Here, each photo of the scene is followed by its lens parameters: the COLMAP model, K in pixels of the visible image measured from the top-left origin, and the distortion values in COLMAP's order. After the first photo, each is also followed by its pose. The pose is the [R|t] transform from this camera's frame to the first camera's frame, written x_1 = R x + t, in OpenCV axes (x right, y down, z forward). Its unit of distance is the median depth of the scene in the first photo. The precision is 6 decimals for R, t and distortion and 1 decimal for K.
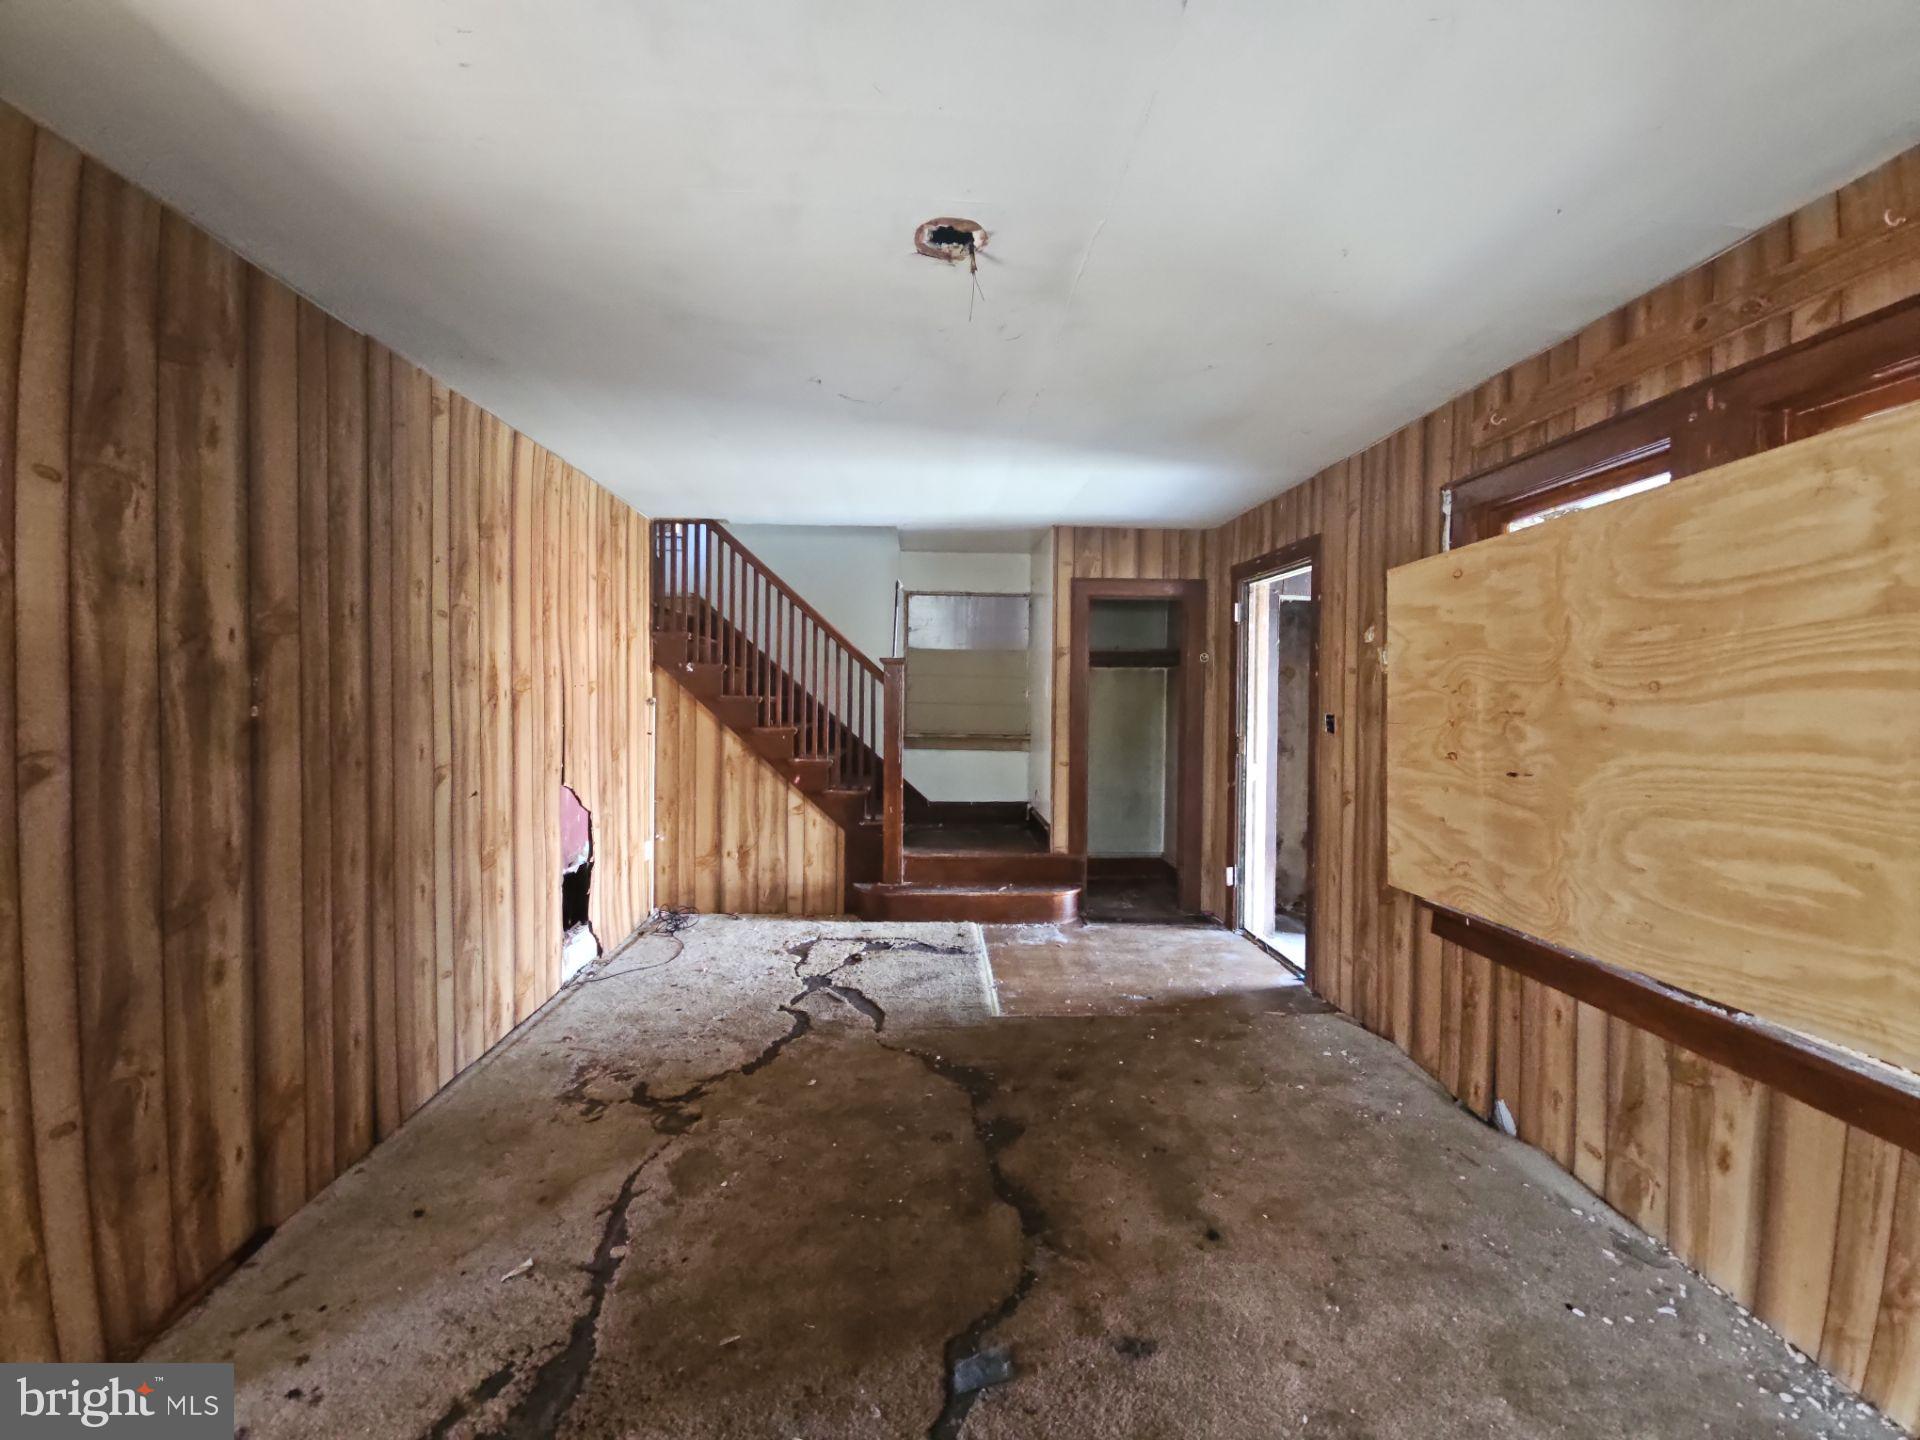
lens RADIAL K [[770.6, 0, 949.5], [0, 770.6, 722.3], [0, 0, 1]] dist [-0.009874, 0.001824]
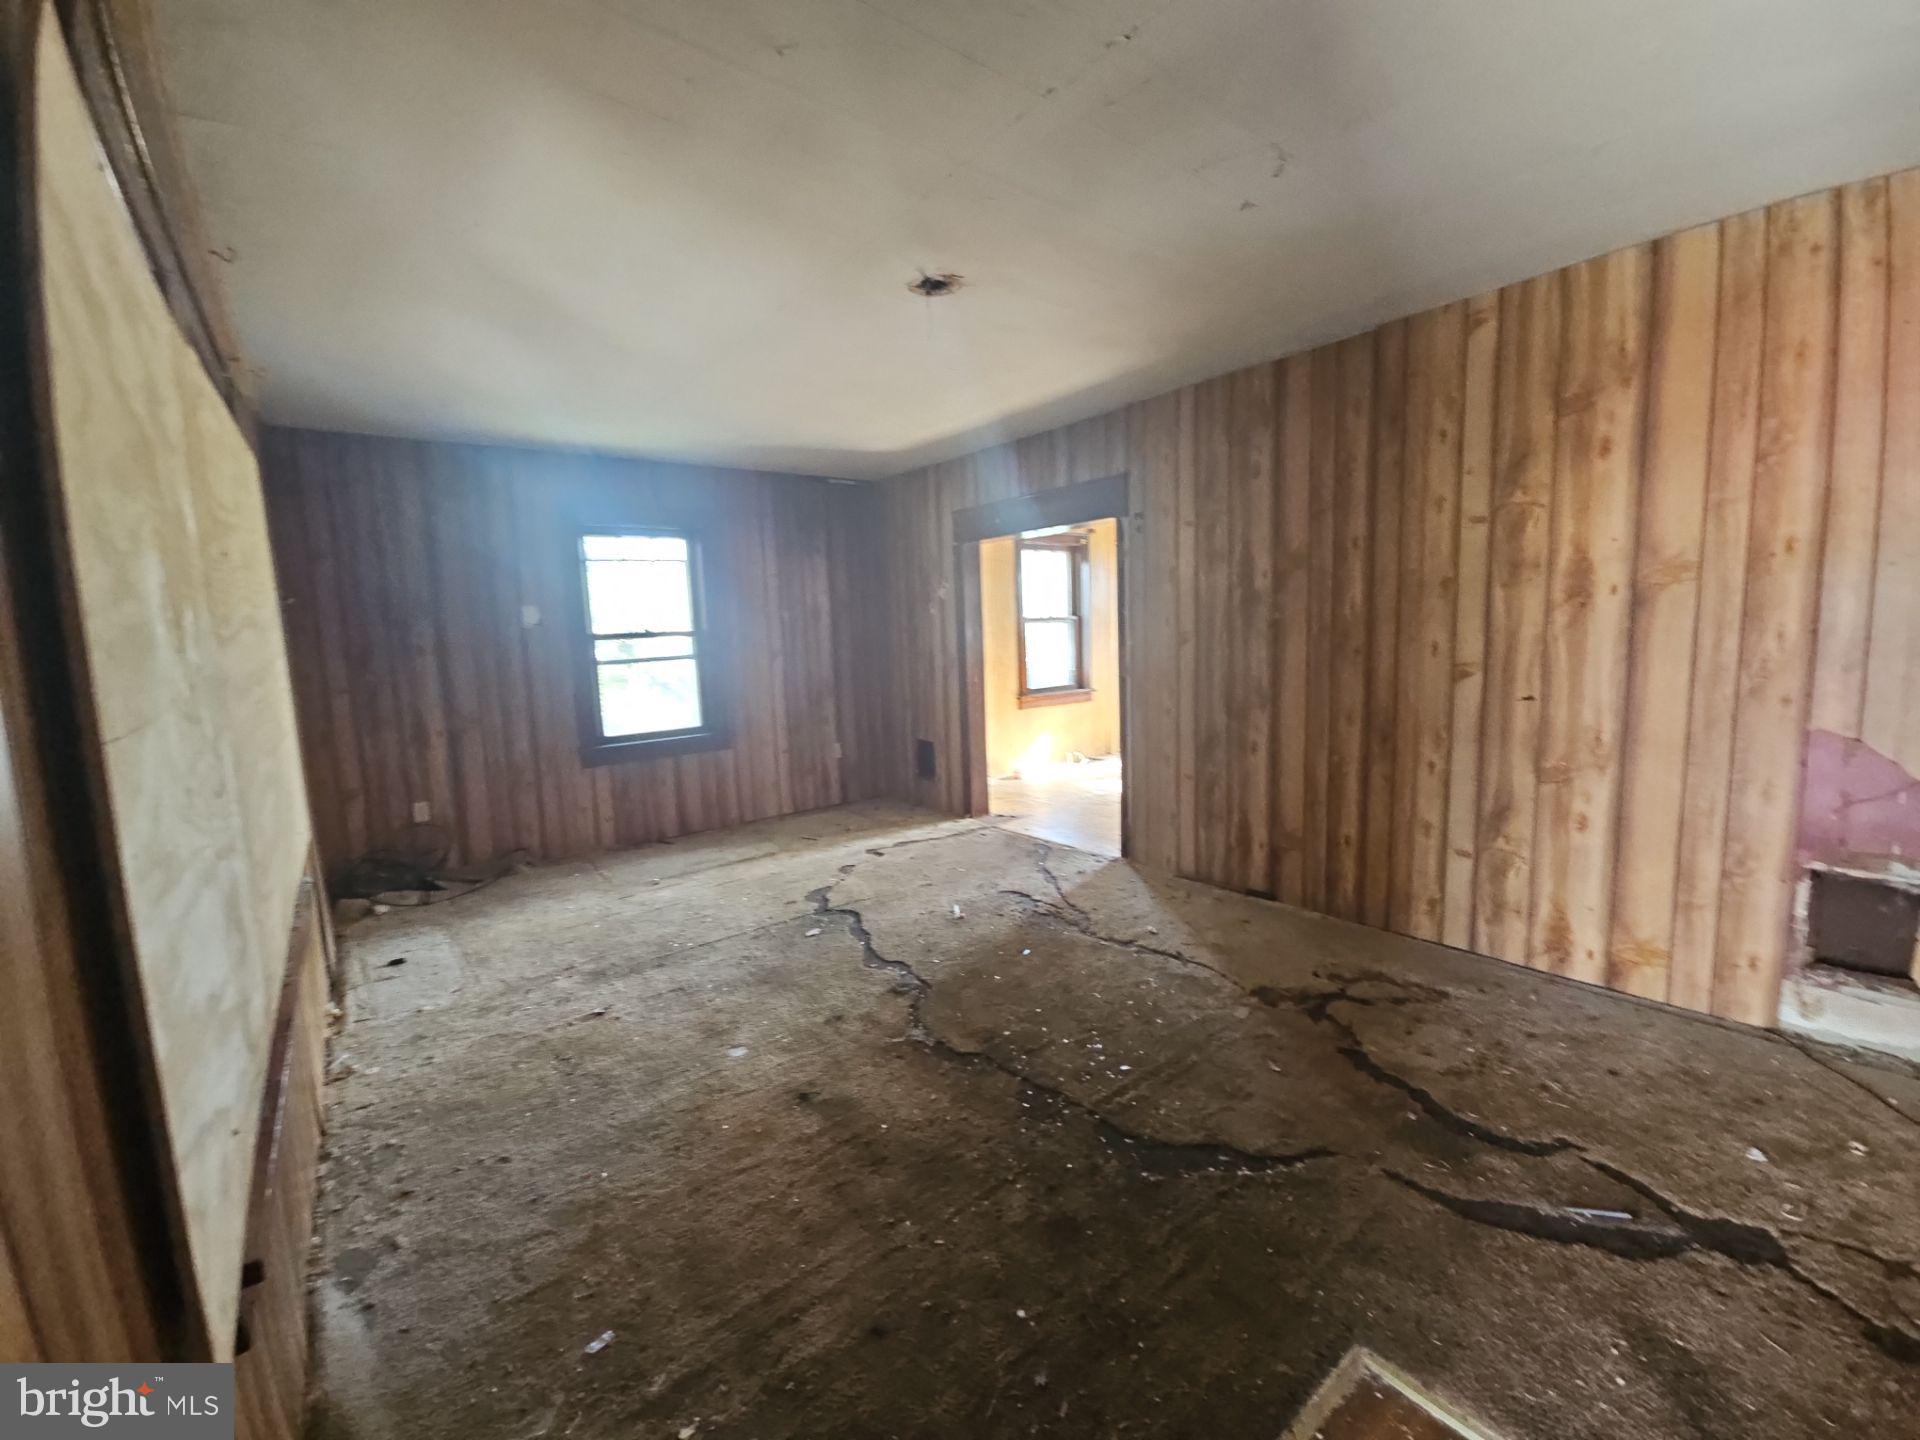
lens RADIAL K [[770.6, 0, 955.0], [0, 770.6, 719.7], [0, 0, 1]] dist [-0.009874, 0.001824]
pose [[-0.808428, 0.099114, -0.580191, 0.614553], [0.015856, 0.989030, 0.146863, -0.038164], [0.588382, 0.109529, -0.801130, 1.590308]]
